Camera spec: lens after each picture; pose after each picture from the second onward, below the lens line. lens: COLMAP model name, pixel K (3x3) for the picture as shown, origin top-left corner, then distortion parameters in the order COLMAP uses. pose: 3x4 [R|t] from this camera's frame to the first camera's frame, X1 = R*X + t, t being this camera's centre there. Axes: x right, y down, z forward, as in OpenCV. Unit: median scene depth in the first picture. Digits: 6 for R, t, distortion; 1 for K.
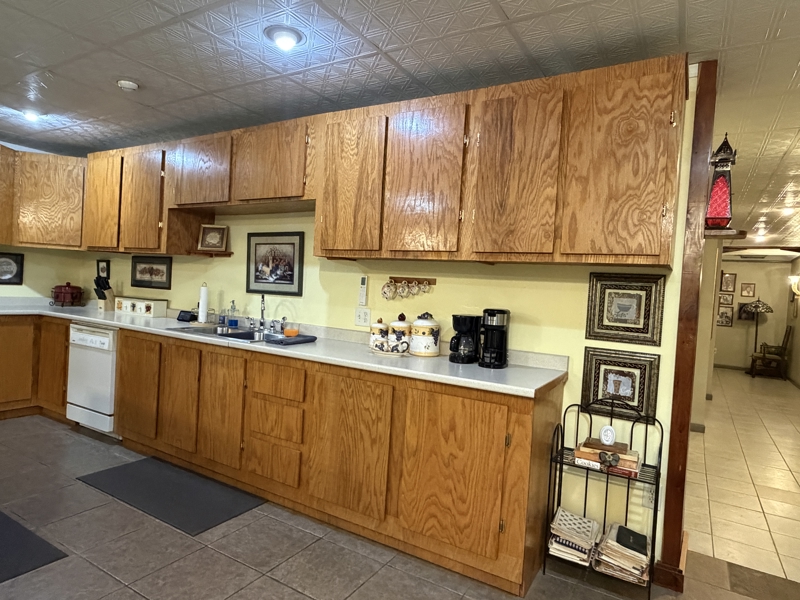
lens RADIAL K [[487.7, 0, 400.4], [0, 487.7, 303.2], [0, 0, 1]] dist [-0.003524, -0.000584]
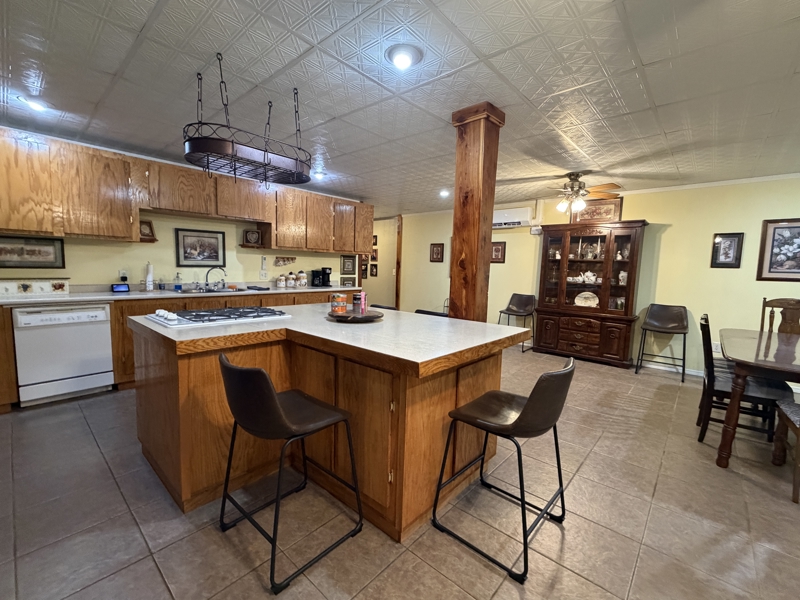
lens RADIAL K [[345.5, 0, 399.9], [0, 345.5, 299.7], [0, 0, 1]] dist [0.001065, 0.000207]
pose [[0.185549, -0.148428, 0.971360, -1.271695], [0.019310, 0.988886, 0.147417, -0.067697], [-0.982445, -0.008596, 0.186353, 0.099897]]
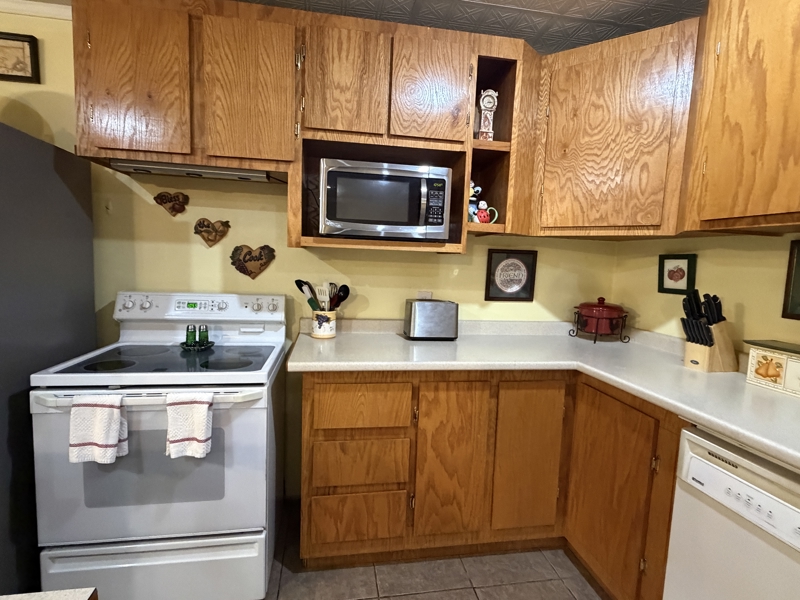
lens RADIAL K [[405.0, 0, 397.9], [0, 405.0, 303.2], [0, 0, 1]] dist [-0.000333, -0.000241]
pose [[0.646490, 0.043057, -0.761707, -0.613758], [-0.020382, 0.999025, 0.039173, -0.064138], [0.762650, -0.009800, 0.646737, 0.664714]]
